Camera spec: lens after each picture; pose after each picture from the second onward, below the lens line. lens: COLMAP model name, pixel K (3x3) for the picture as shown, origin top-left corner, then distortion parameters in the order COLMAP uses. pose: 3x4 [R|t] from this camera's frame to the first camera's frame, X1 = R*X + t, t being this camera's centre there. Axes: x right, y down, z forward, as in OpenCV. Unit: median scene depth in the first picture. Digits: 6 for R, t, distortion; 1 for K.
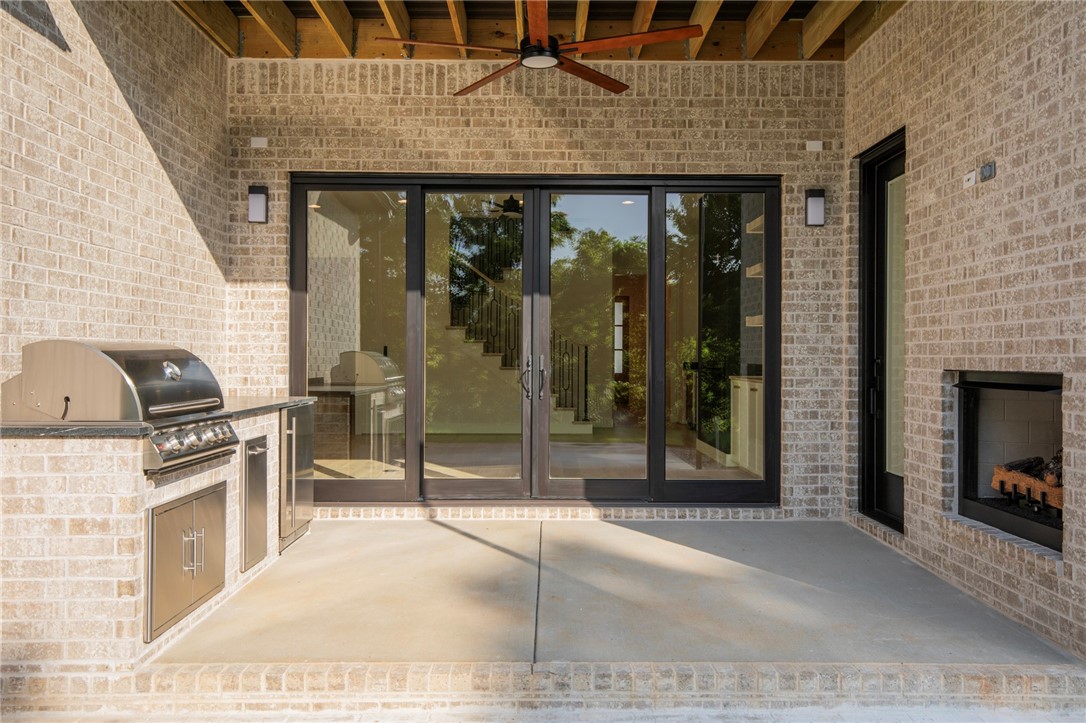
lens RADIAL K [[844.4, 0, 545.3], [0, 844.4, 358.9], [0, 0, 1]] dist [0.000216, 0.001480]
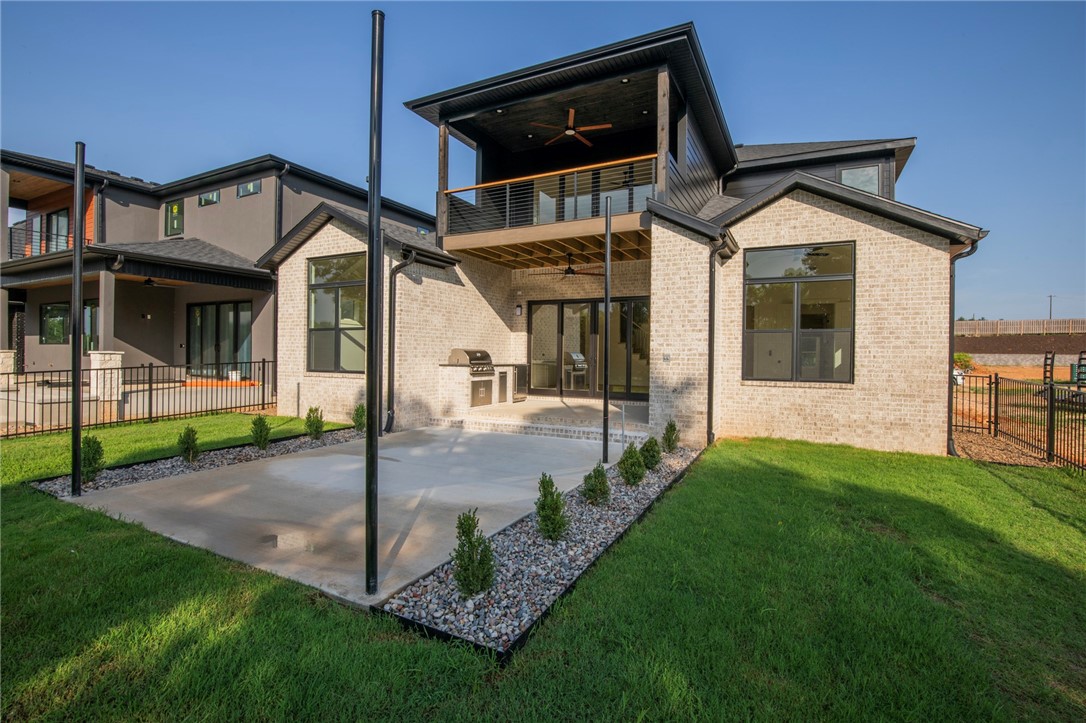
lens RADIAL K [[500.8, 0, 542.0], [0, 500.8, 357.8], [0, 0, 1]] dist [0.000115, 0.000001]
pose [[0.884041, 0.010109, -0.467301, 0.784338], [-0.010573, 0.999943, 0.001631, 0.014891], [0.467291, 0.003499, 0.884097, -0.879885]]
